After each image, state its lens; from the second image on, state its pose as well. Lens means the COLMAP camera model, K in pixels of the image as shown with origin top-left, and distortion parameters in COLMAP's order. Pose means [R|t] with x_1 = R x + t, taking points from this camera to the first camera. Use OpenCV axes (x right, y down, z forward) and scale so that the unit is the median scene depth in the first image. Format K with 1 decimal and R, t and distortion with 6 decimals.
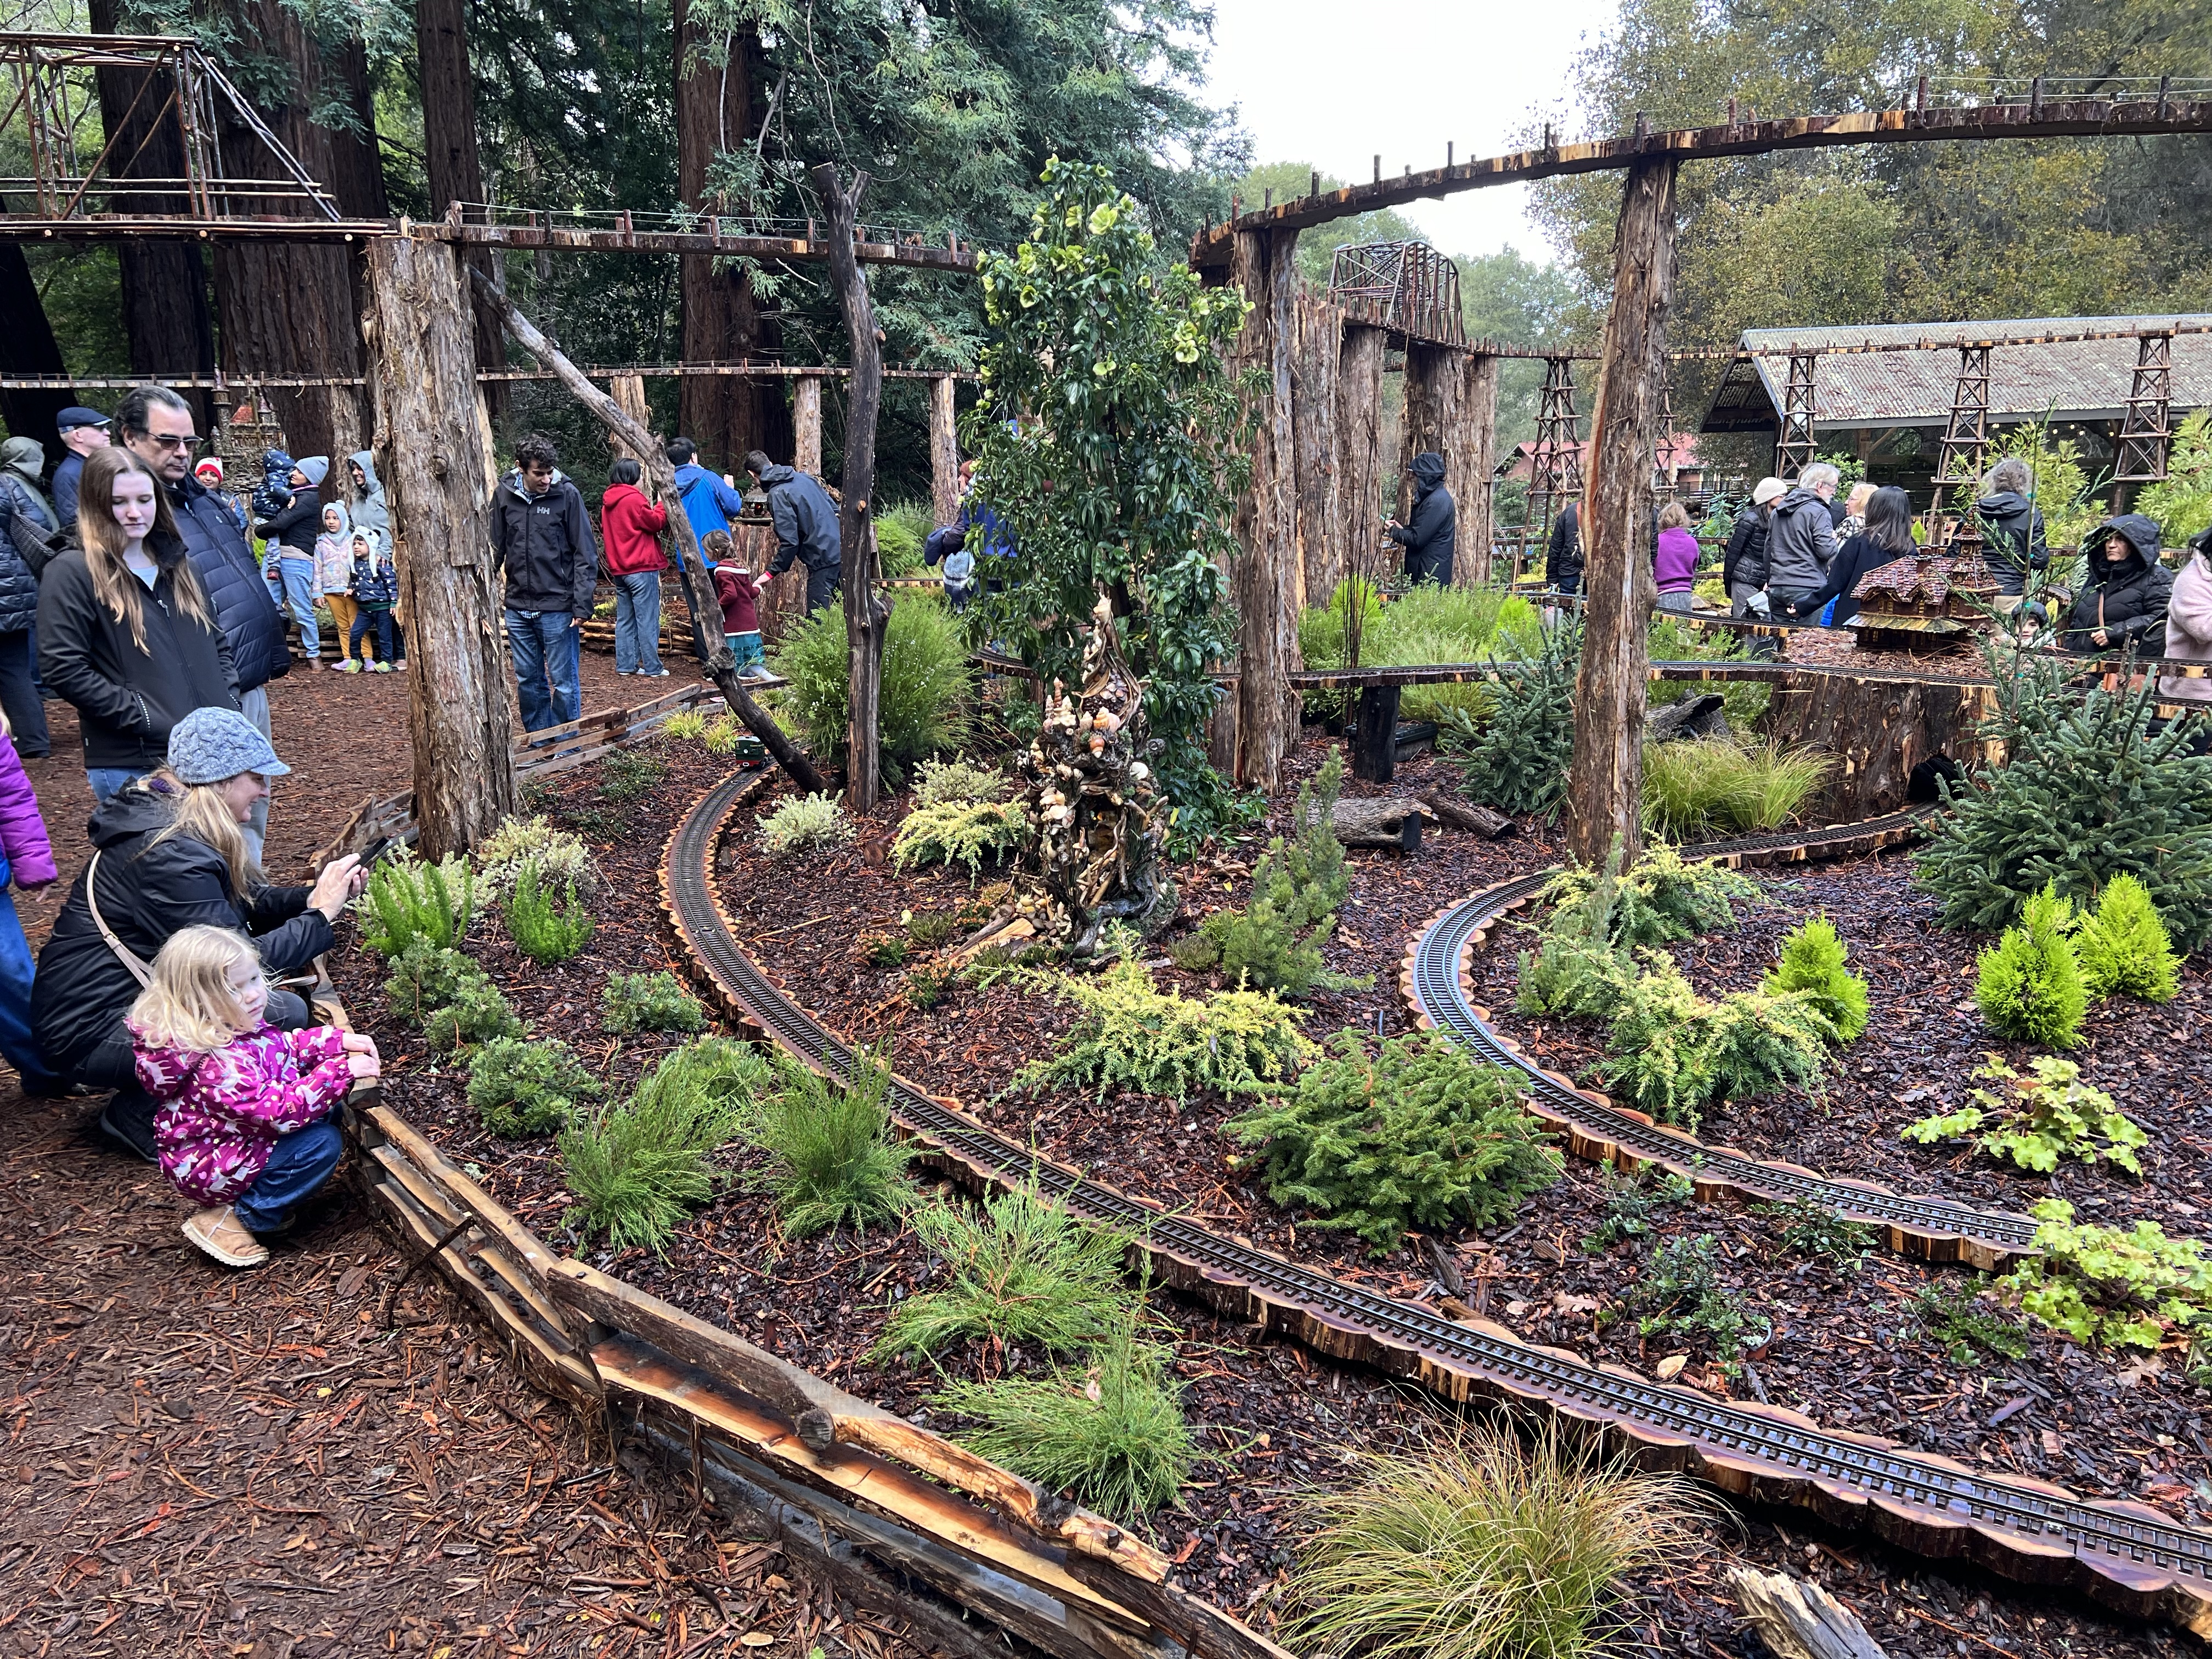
lens RADIAL K [[1637.8, 0, 1108.8], [0, 1637.8, 823.7], [0, 0, 1]] dist [0.040673, -0.048531]
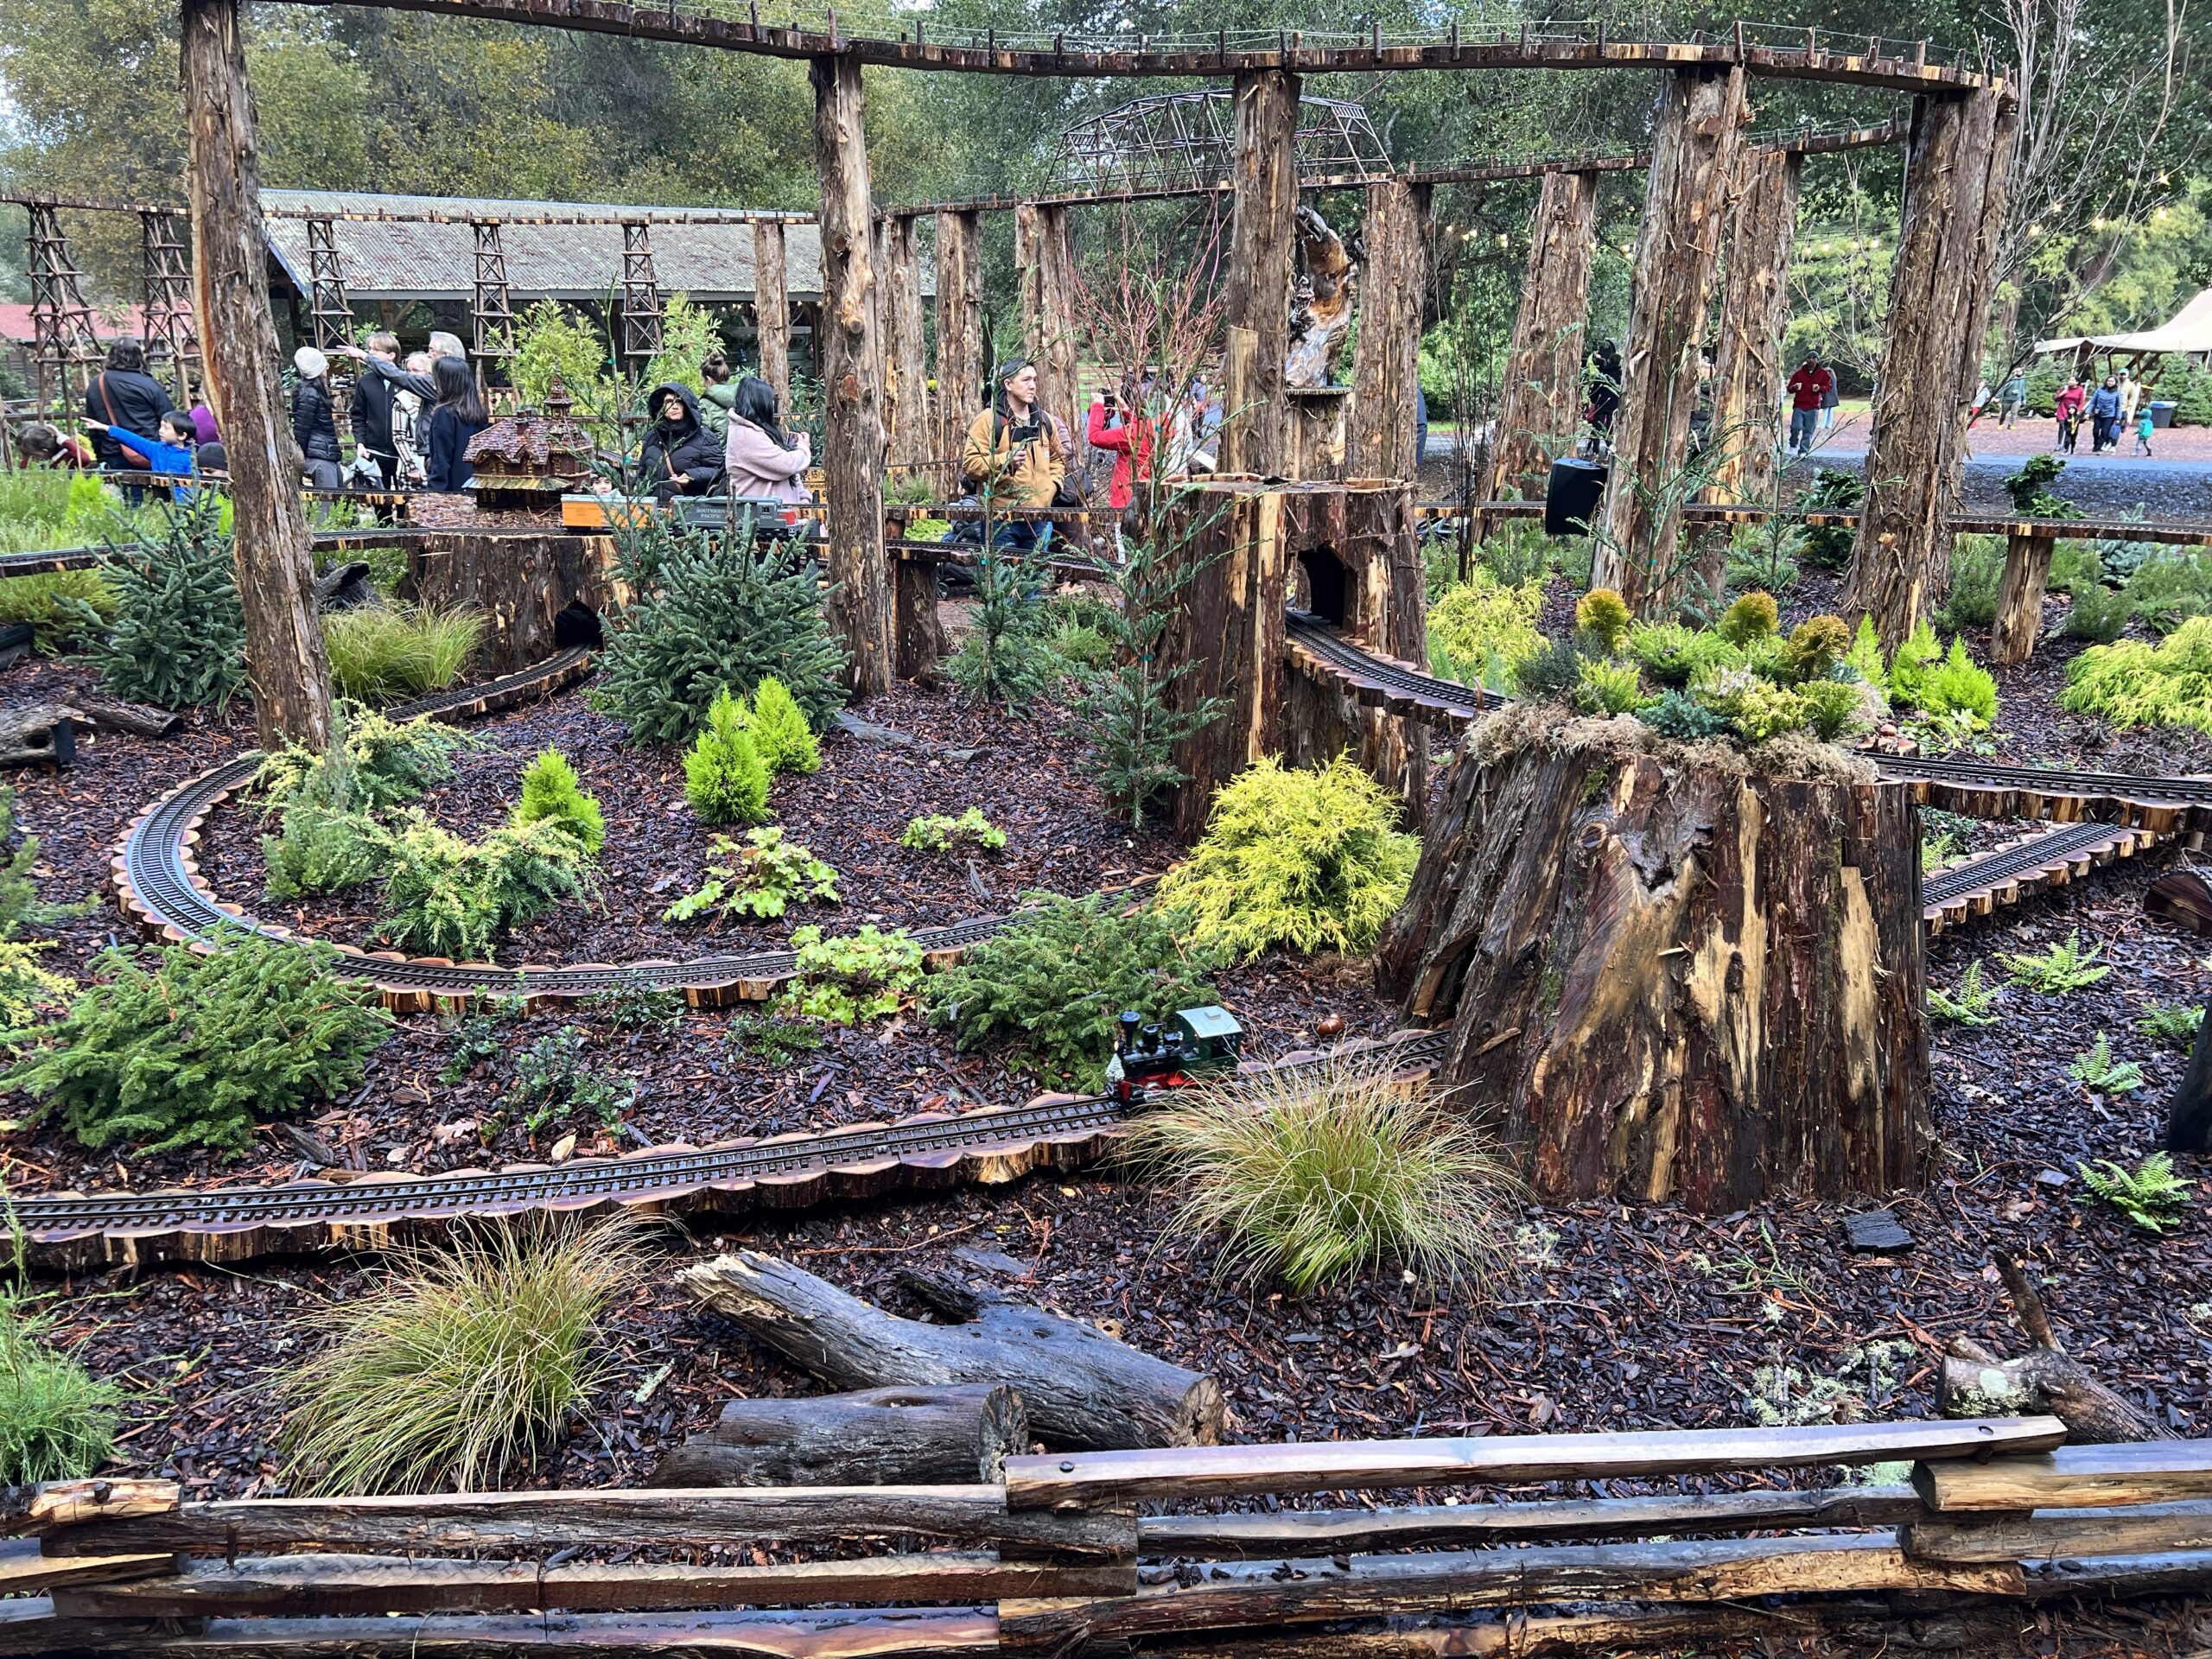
lens RADIAL K [[1650.3, 0, 1112.0], [0, 1650.3, 838.9], [0, 0, 1]] dist [0.011825, -0.037150]
pose [[0.672411, -0.194706, 0.714110, -0.111335], [0.137283, 0.980848, 0.138167, 0.015465], [-0.727336, 0.005130, 0.686263, -0.021382]]
